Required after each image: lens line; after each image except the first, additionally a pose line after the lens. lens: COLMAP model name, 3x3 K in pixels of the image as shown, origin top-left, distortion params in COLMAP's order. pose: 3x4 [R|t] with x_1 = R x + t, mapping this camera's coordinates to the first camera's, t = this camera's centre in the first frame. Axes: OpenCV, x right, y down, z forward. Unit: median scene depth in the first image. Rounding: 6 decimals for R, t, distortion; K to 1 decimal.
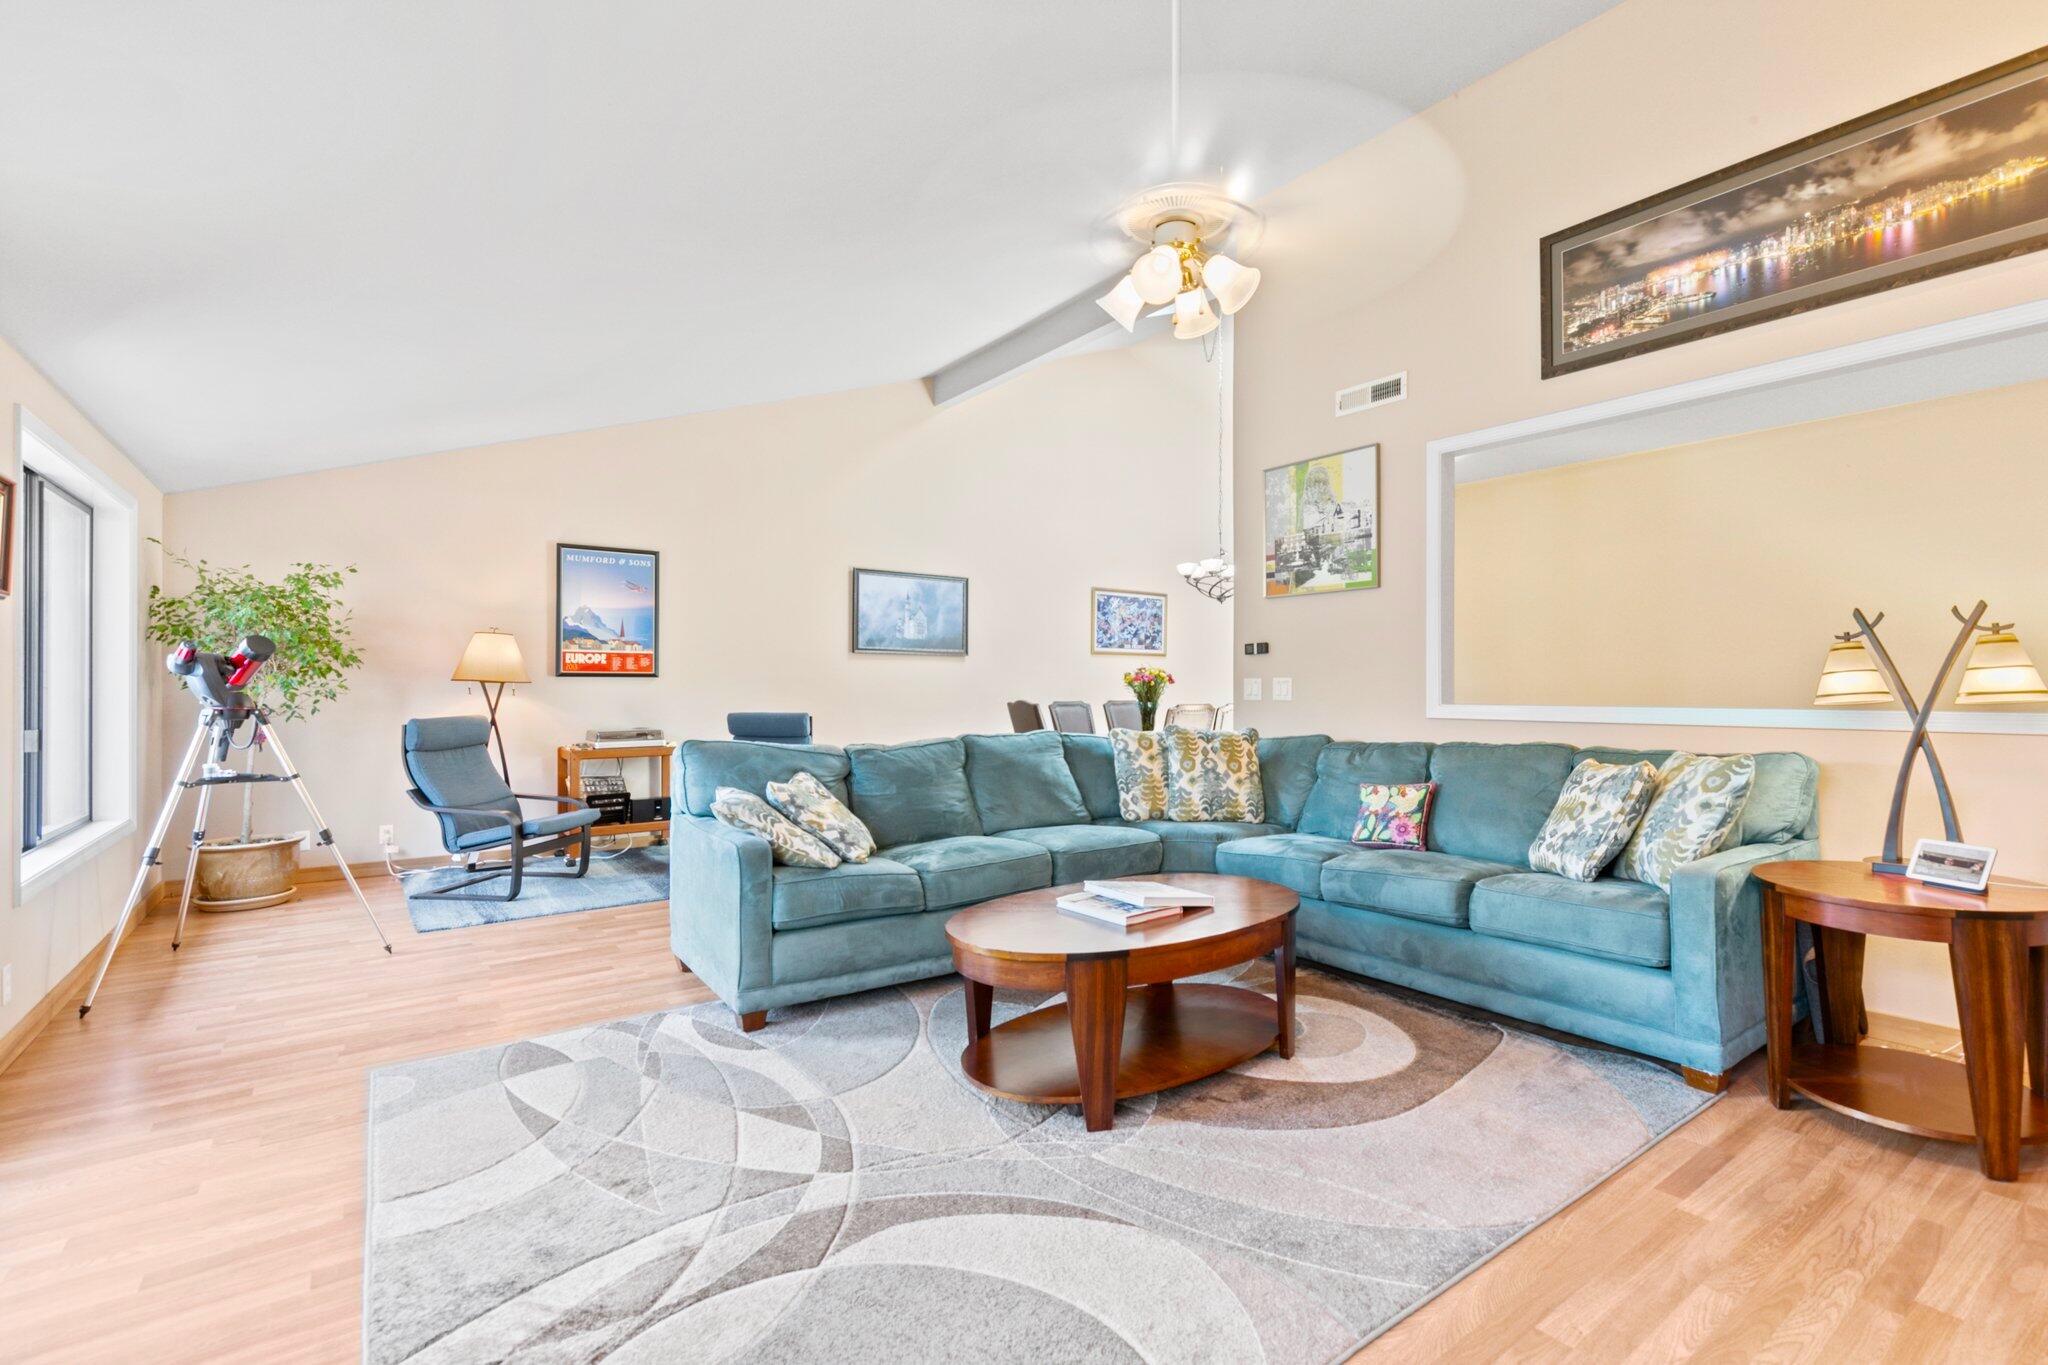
lens RADIAL K [[902.0, 0, 1024.0], [0, 902.0, 682.5], [0, 0, 1]] dist [-0.001253, -0.000306]
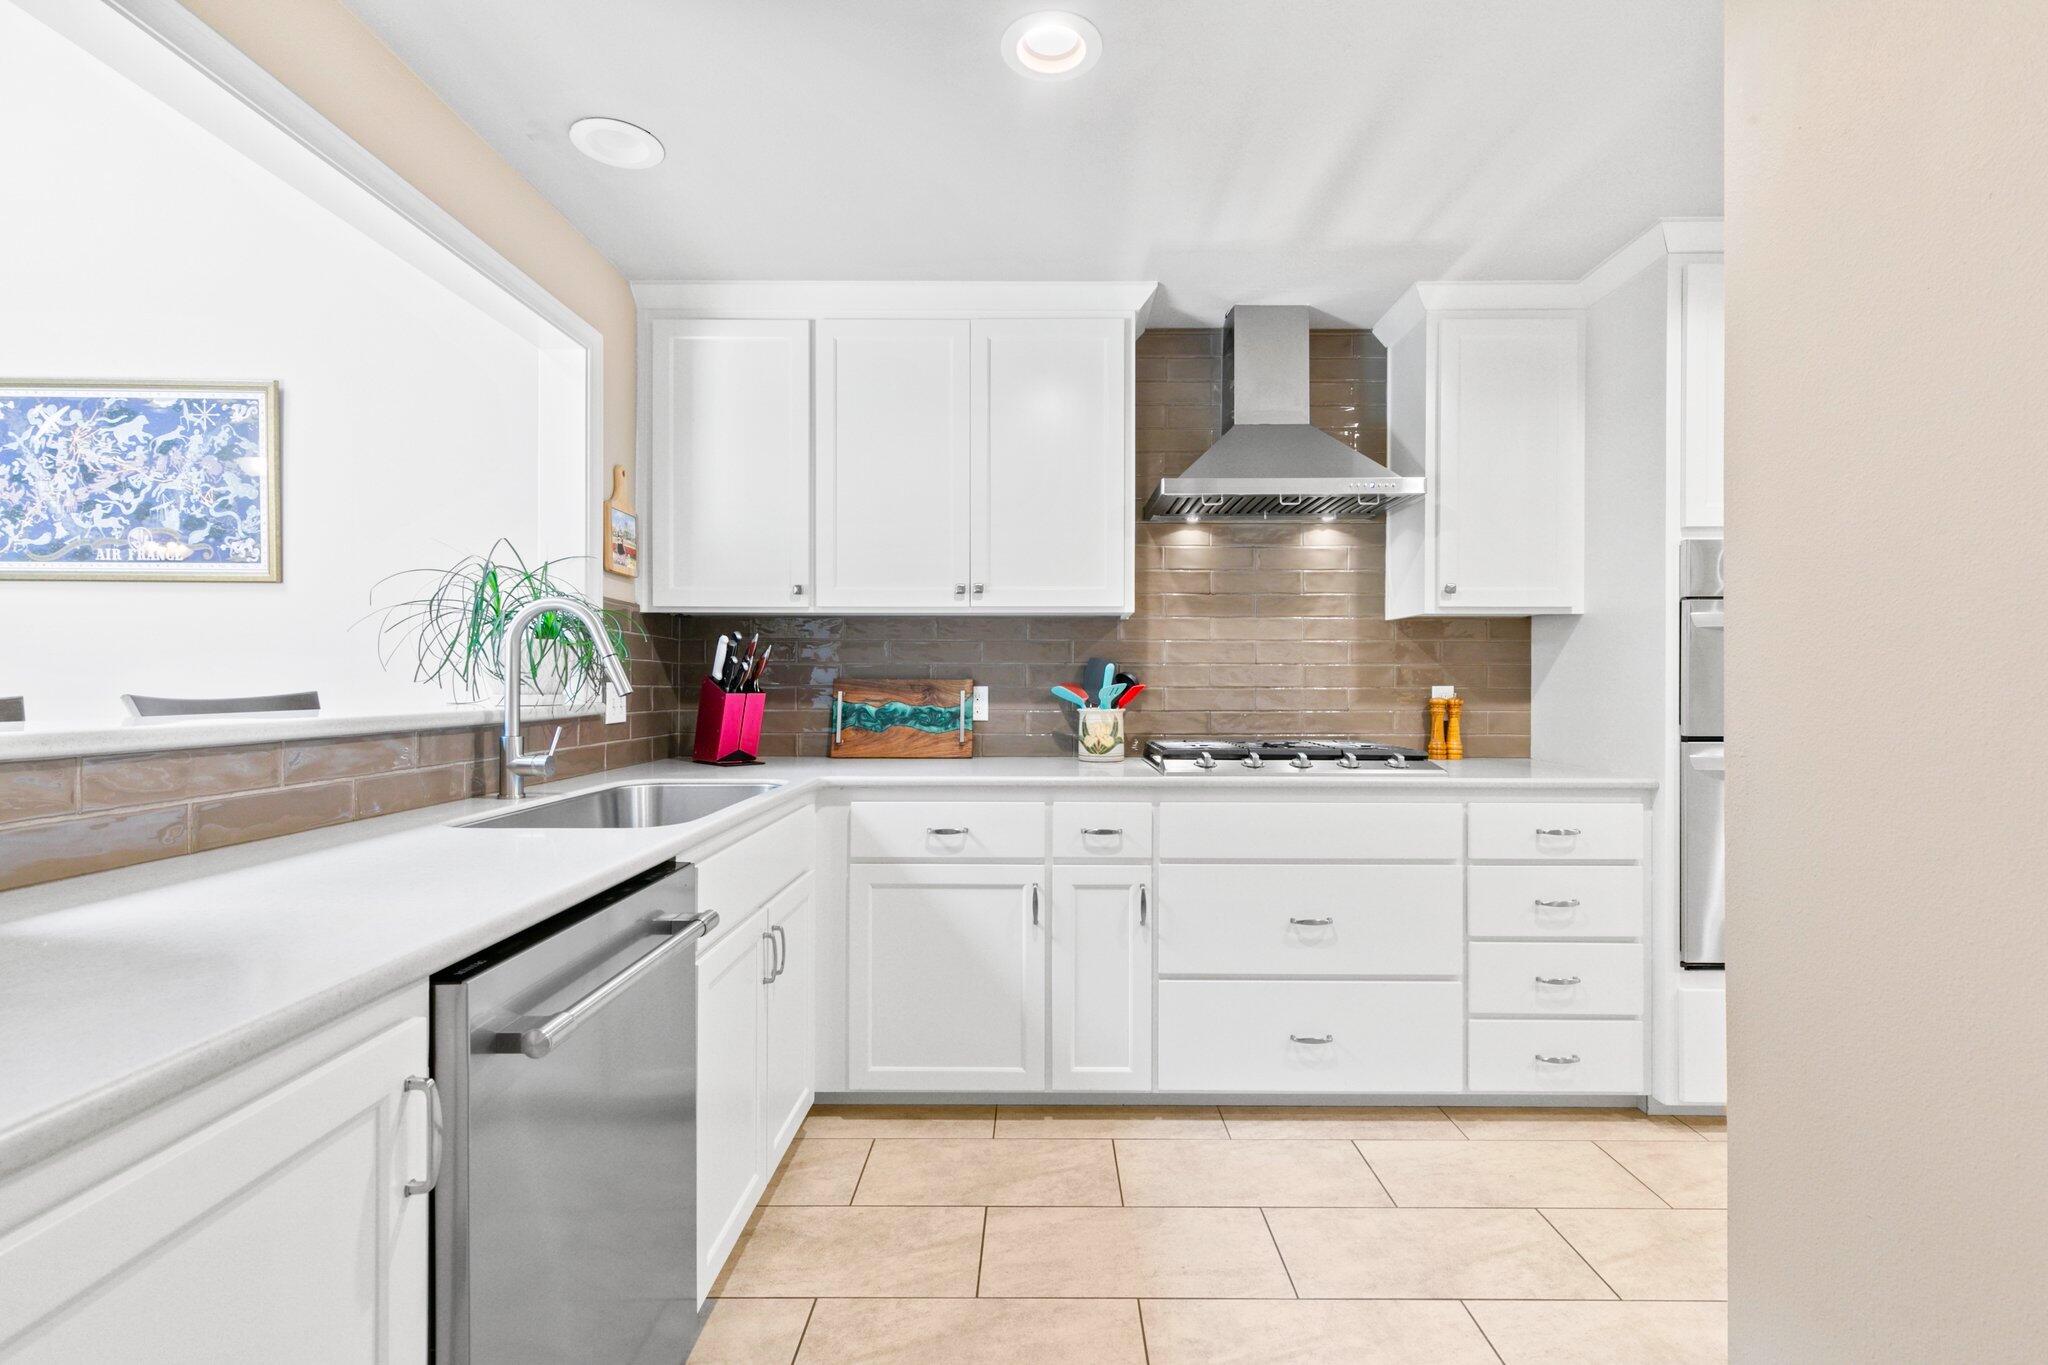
lens RADIAL K [[918.8, 0, 1036.1], [0, 918.8, 680.7], [0, 0, 1]] dist [0.008487, -0.000618]
pose [[0.807882, -0.000622, -0.589344, 1.140282], [0.002176, 0.999996, 0.001926, 0.010201], [0.589341, -0.002838, 0.807880, 1.838350]]
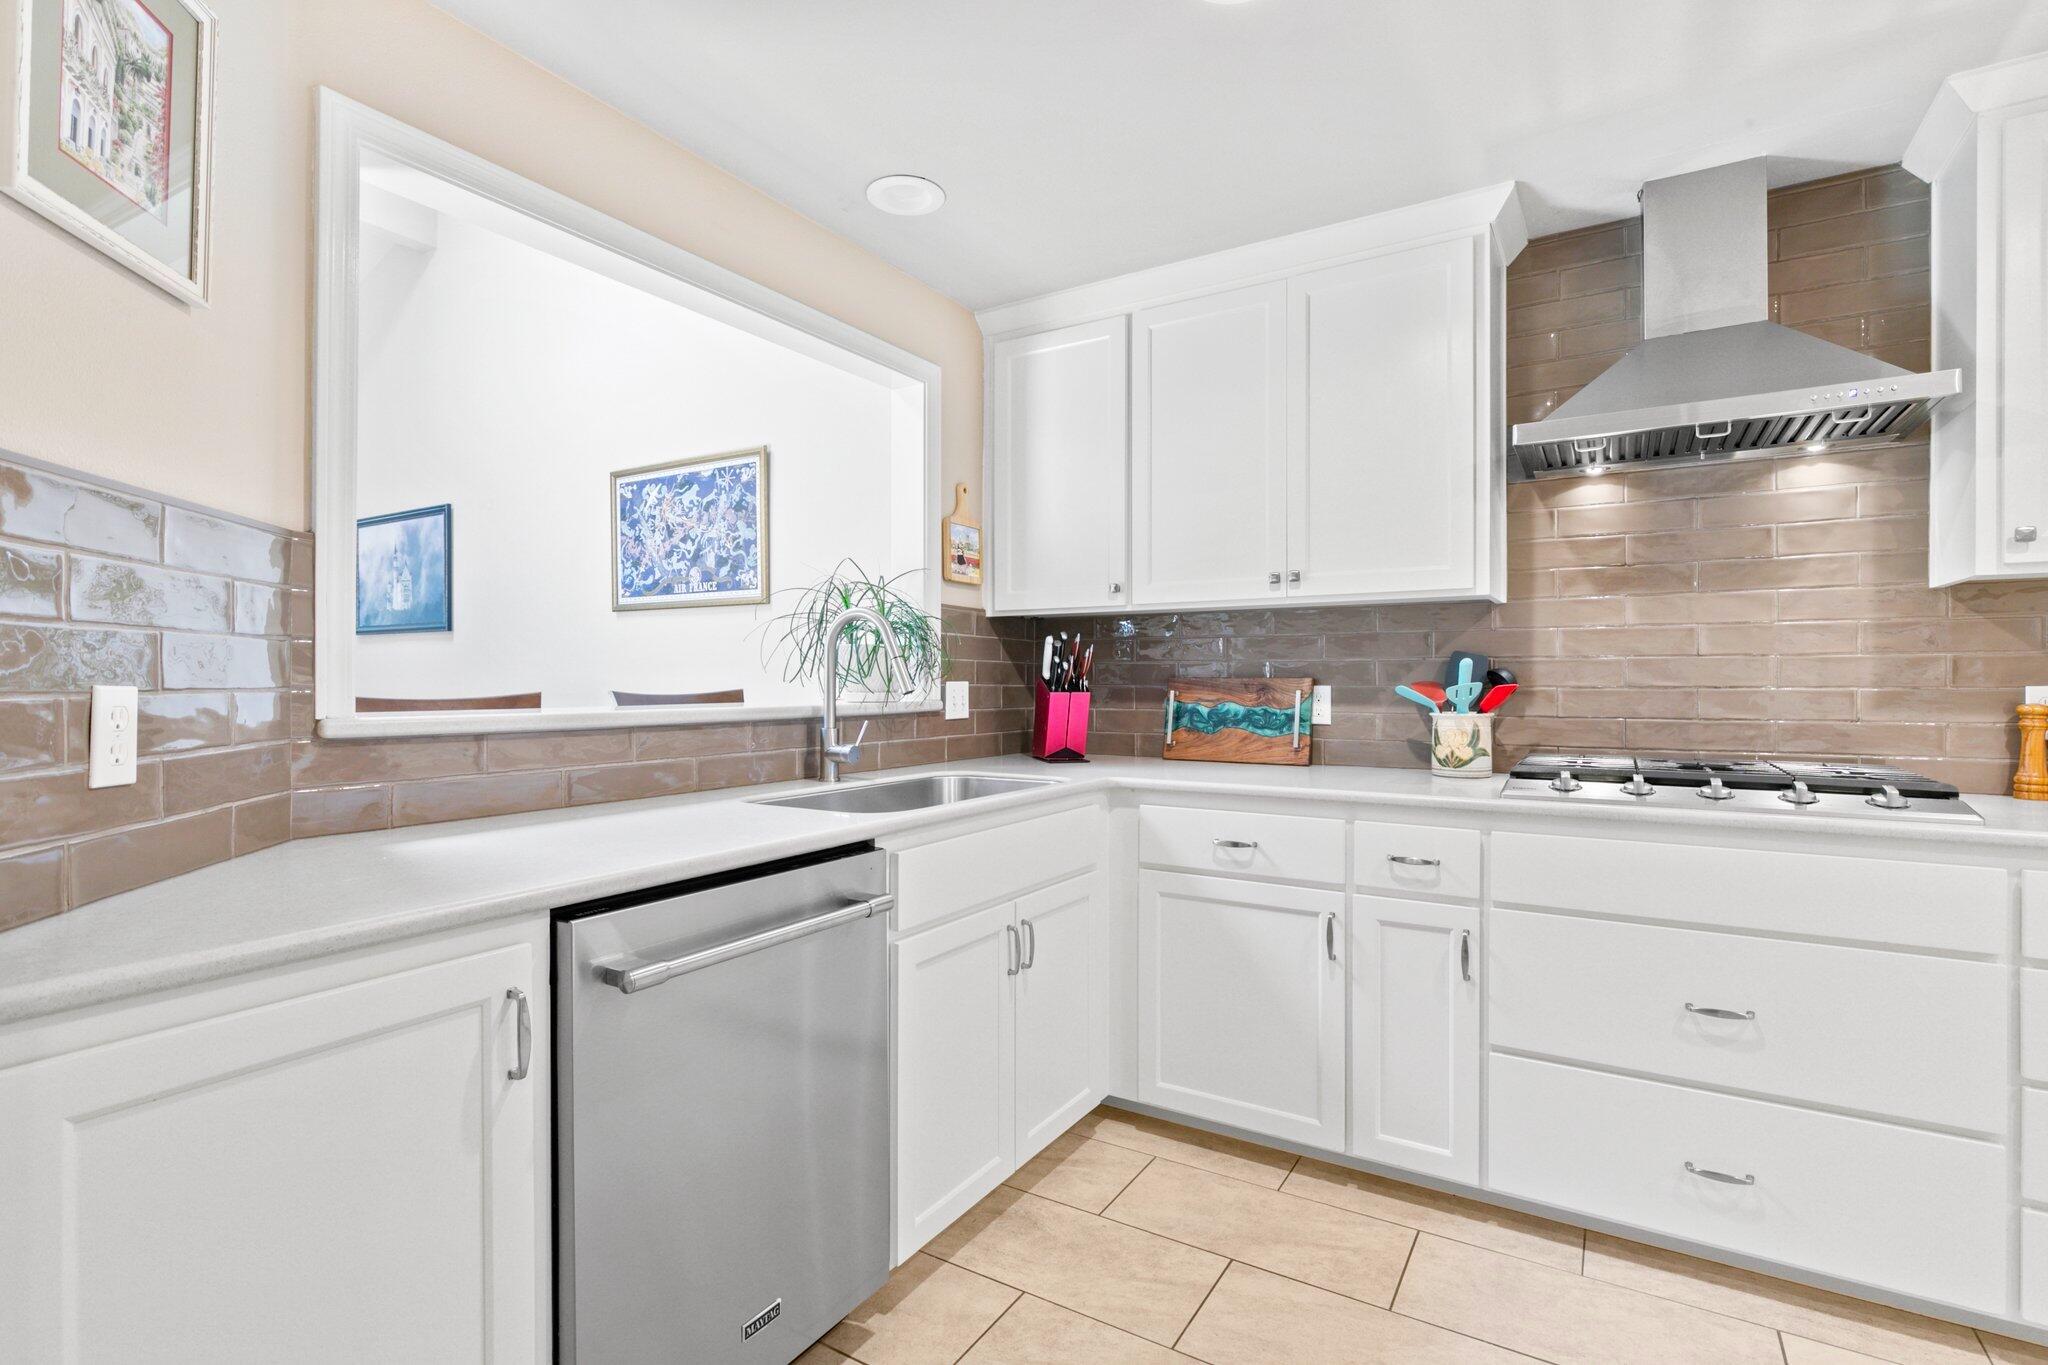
lens RADIAL K [[954.7, 0, 1039.1], [0, 954.7, 680.4], [0, 0, 1]] dist [-0.003546, 0.000911]
pose [[0.387486, -0.001367, -0.921875, 1.209853], [0.004995, 0.999987, 0.000617, 0.010726], [0.921862, -0.004844, 0.387487, 1.942905]]
